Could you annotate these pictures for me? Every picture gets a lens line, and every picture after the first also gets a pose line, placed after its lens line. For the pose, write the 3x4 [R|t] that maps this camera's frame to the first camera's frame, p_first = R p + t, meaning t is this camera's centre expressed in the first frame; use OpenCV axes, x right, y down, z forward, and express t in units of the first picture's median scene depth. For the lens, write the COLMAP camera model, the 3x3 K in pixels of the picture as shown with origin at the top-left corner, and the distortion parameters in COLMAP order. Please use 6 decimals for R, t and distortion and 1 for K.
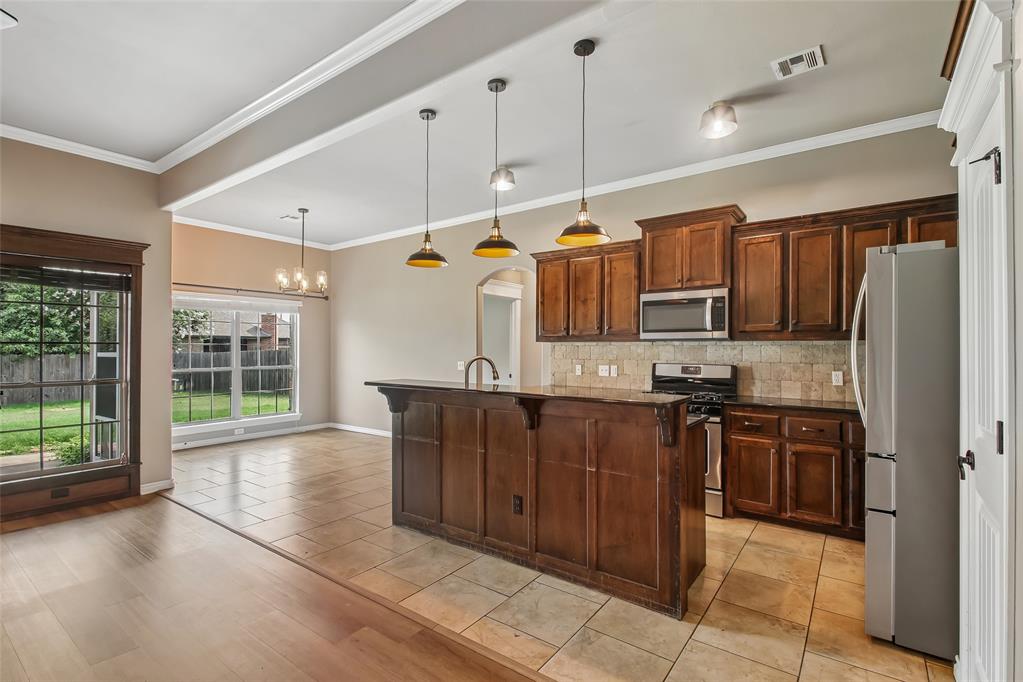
lens RADIAL K [[477.5, 0, 512.9], [0, 477.5, 346.0], [0, 0, 1]] dist [0.003692, -0.000263]
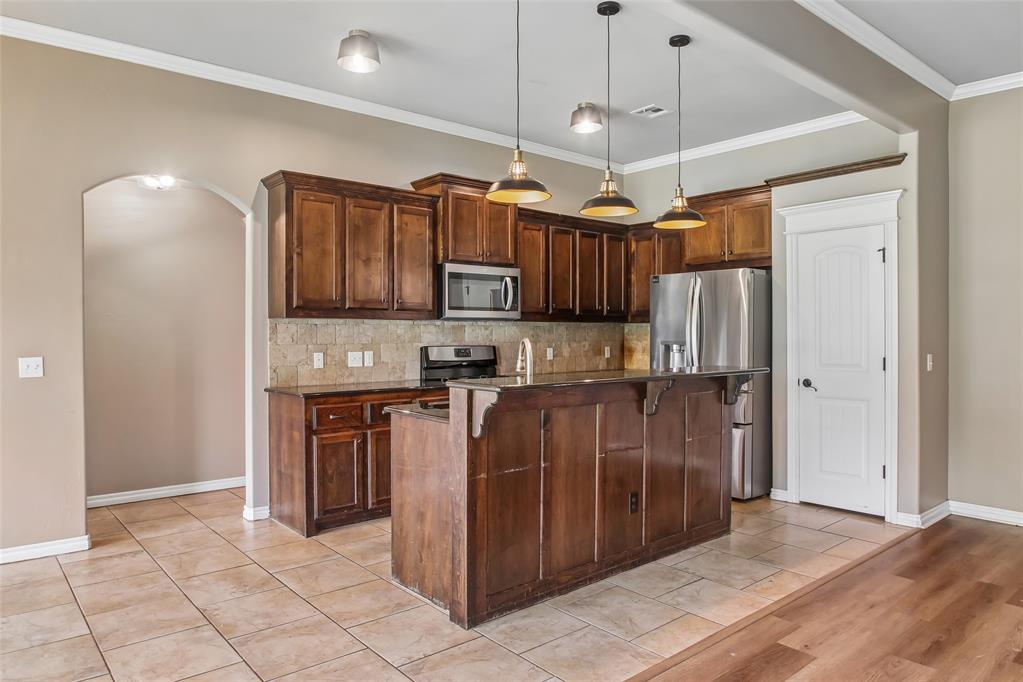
lens RADIAL K [[675.0, 0, 482.6], [0, 675.0, 343.0], [0, 0, 1]] dist [-0.025073, -0.002480]
pose [[0.244342, -0.019561, 0.969492, -0.897897], [-0.006353, 0.999743, 0.021773, 0.004500], [-0.969668, -0.011479, 0.244155, 0.680442]]
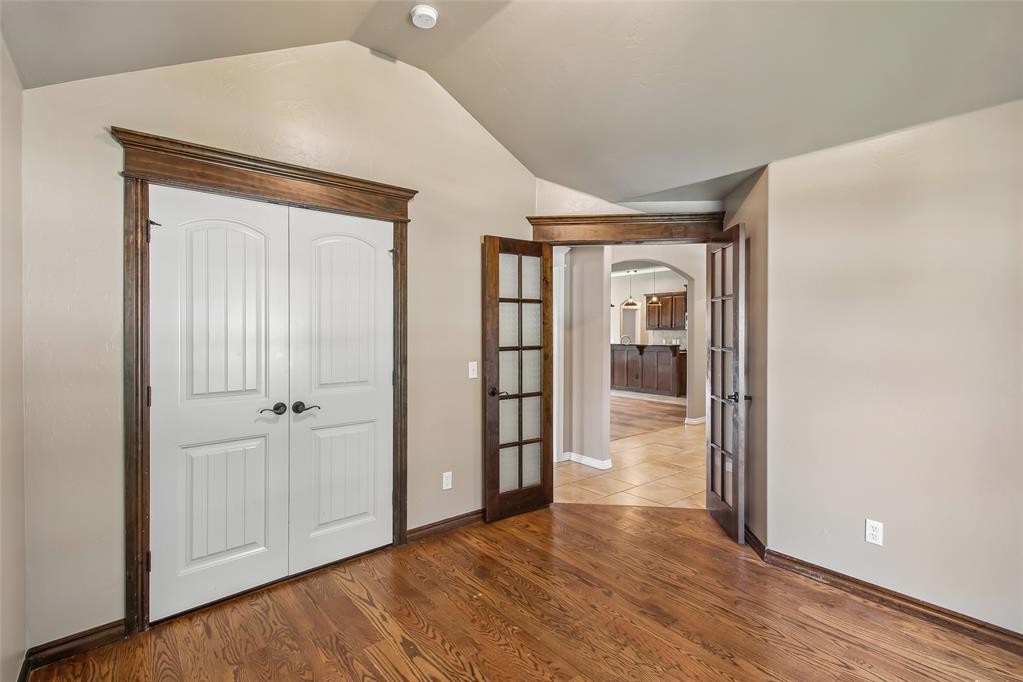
lens RADIAL K [[481.3, 0, 511.5], [0, 481.3, 341.0], [0, 0, 1]] dist [0.019720, -0.020232]
pose [[0.966299, 0.003341, -0.257400, 0.022612], [0.002871, 0.999714, 0.023754, -0.017206], [0.257406, -0.023693, 0.966013, -1.954067]]
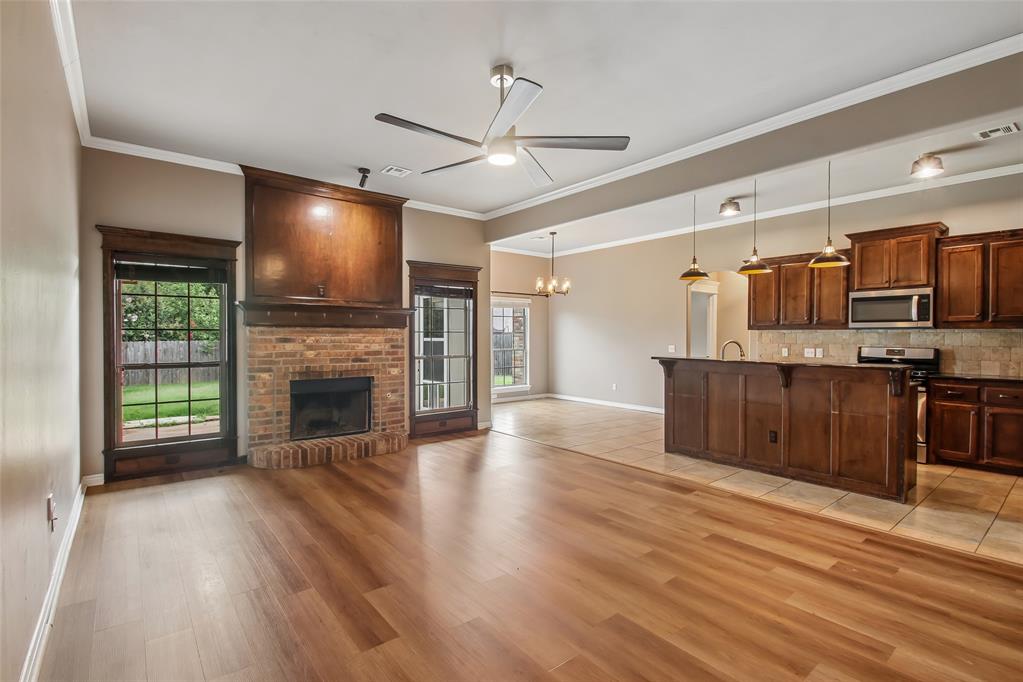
lens RADIAL K [[481.3, 0, 511.5], [0, 481.3, 341.0], [0, 0, 1]] dist [0.019720, -0.020232]
pose [[0.965983, 0.002499, -0.258592, -0.281659], [0.002205, 0.999837, 0.017901, -0.004005], [0.258595, -0.017862, 0.965821, -0.501233]]
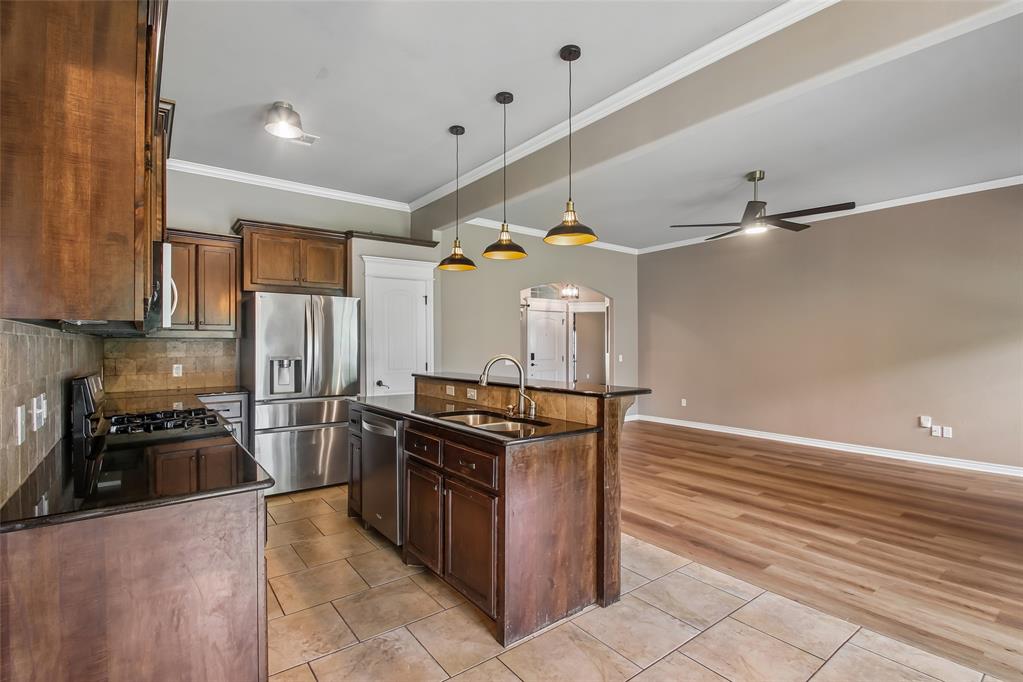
lens RADIAL K [[479.6, 0, 518.8], [0, 479.6, 343.4], [0, 0, 1]] dist [-0.001228, -0.012986]
pose [[-0.963278, -0.000706, 0.268505, -0.254692], [-0.003190, 0.999956, -0.008816, 0.007190], [-0.268487, -0.009349, -0.963238, 1.486463]]
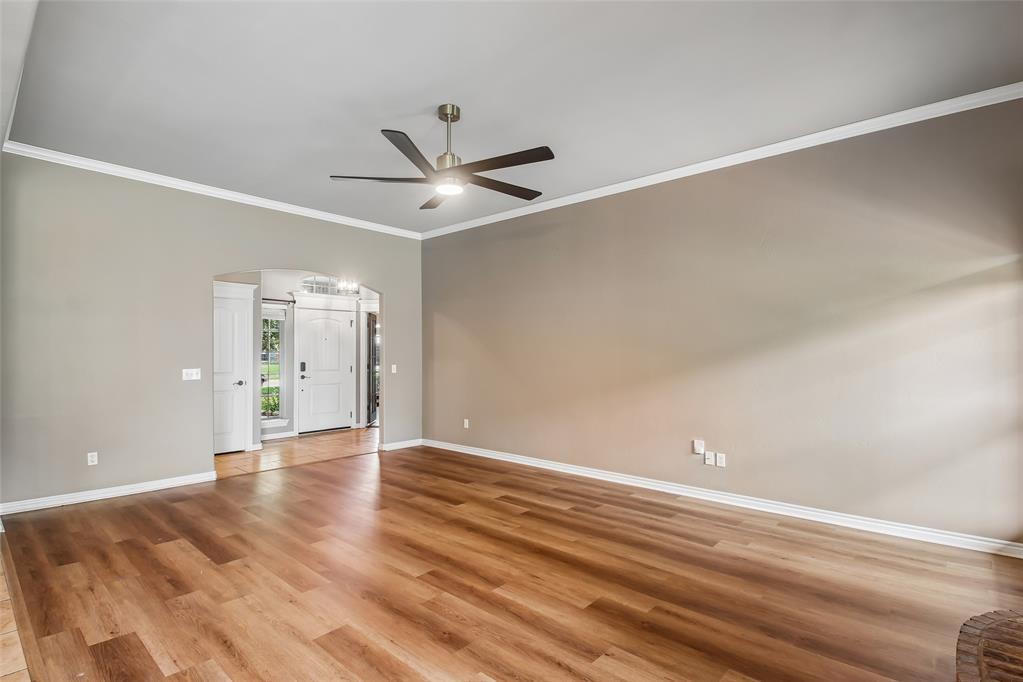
lens RADIAL K [[500.8, 0, 525.9], [0, 500.8, 342.5], [0, 0, 1]] dist [-0.000496, -0.008595]
pose [[-0.997244, 0.000457, 0.074197, -0.684311], [-0.001477, 0.999661, -0.026008, 0.005647], [-0.074183, -0.026046, -0.996904, 1.061901]]
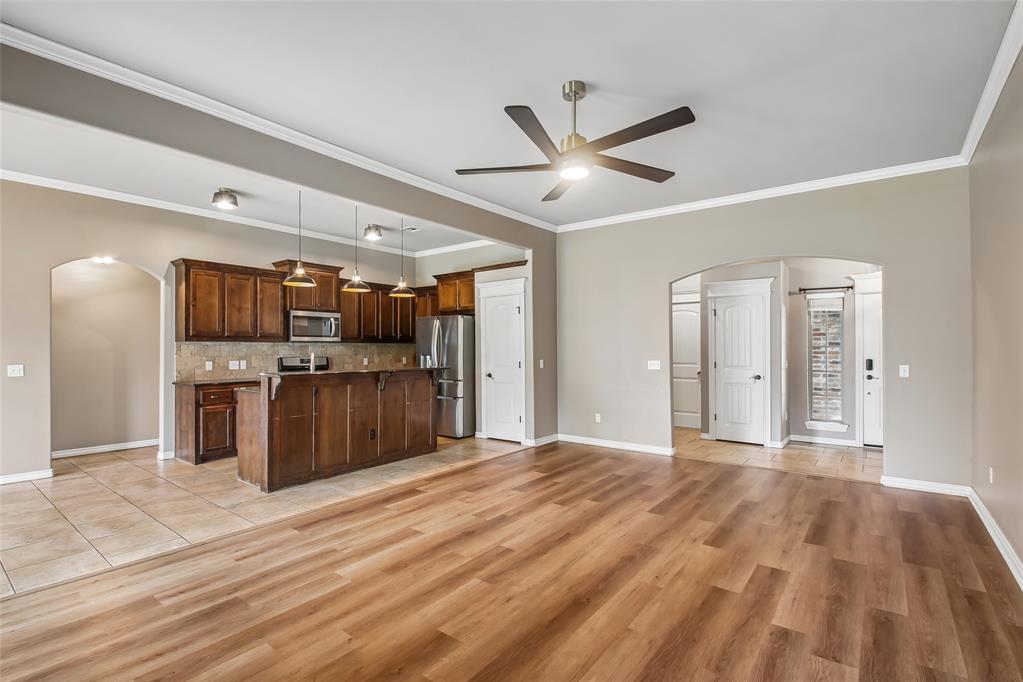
lens RADIAL K [[490.9, 0, 497.6], [0, 490.9, 345.6], [0, 0, 1]] dist [0.020710, -0.023272]
pose [[0.035276, 0.000425, 0.999378, -1.280342], [-0.005398, 0.999985, -0.000235, -0.003056], [-0.999363, -0.005386, 0.035278, 0.325920]]
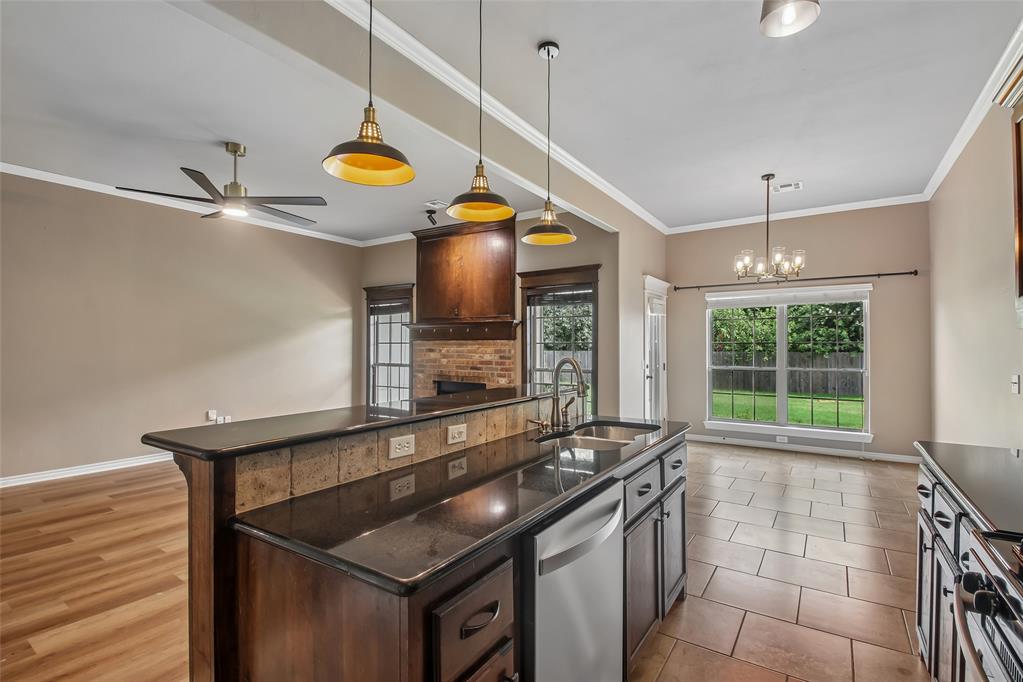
lens RADIAL K [[472.1, 0, 502.6], [0, 472.1, 341.7], [0, 0, 1]] dist [0.015361, -0.019460]
pose [[0.041114, -0.010358, -0.999101, 0.499283], [0.005319, 0.999934, -0.010148, 0.003193], [0.999140, -0.004897, 0.041167, 0.740610]]
